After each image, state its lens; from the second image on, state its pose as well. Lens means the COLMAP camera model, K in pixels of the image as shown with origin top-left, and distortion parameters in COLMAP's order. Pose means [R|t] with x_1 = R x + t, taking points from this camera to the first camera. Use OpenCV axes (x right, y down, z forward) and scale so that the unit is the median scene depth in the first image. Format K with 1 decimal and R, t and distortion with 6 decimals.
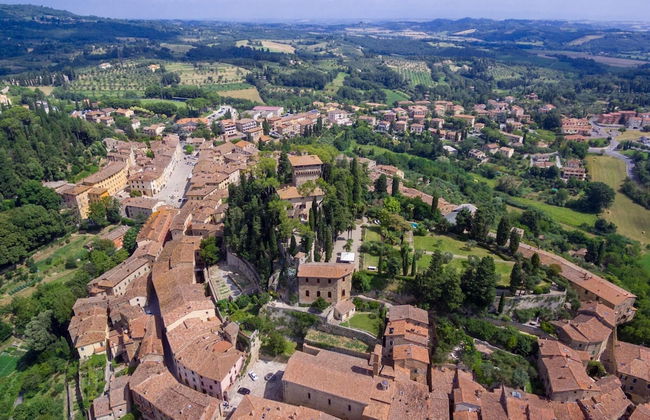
lens RADIAL K [[428.4, 0, 325.0], [0, 428.4, 210.0], [0, 0, 1]] dist [0.008998, 0.000186]
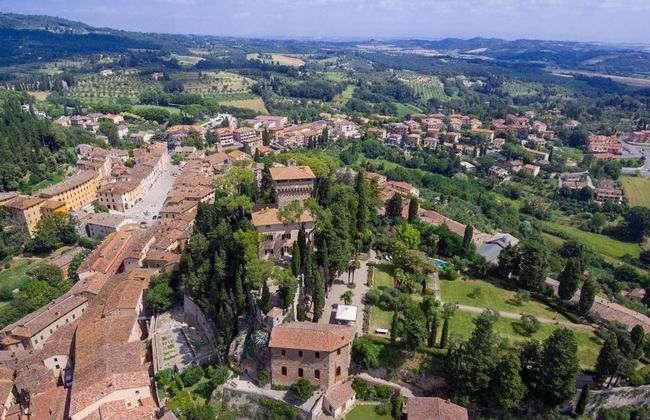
lens RADIAL K [[428.4, 0, 325.0], [0, 428.4, 210.0], [0, 0, 1]] dist [0.008998, 0.000186]
pose [[0.999550, 0.024014, -0.017953, 0.009091], [-0.024617, 0.999113, -0.034153, -0.010949], [0.017117, 0.034579, 0.999255, 0.103269]]
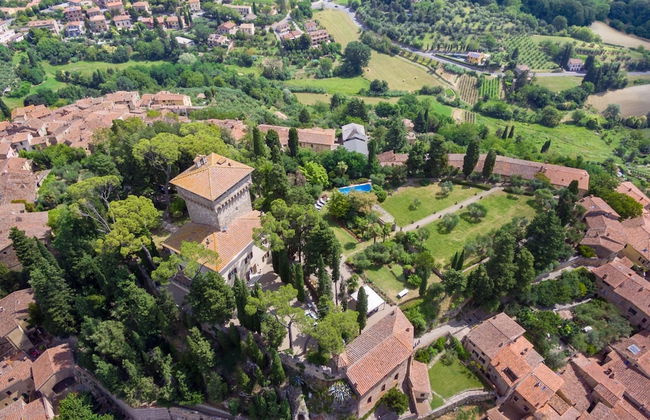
lens RADIAL K [[423.3, 0, 325.0], [0, 423.3, 210.0], [0, 0, 1]] dist [0.067188, -0.081579]
pose [[0.721270, -0.455372, 0.521925, -0.091106], [0.294288, 0.883590, 0.364230, -0.087153], [-0.627027, -0.109112, 0.771318, 0.203994]]
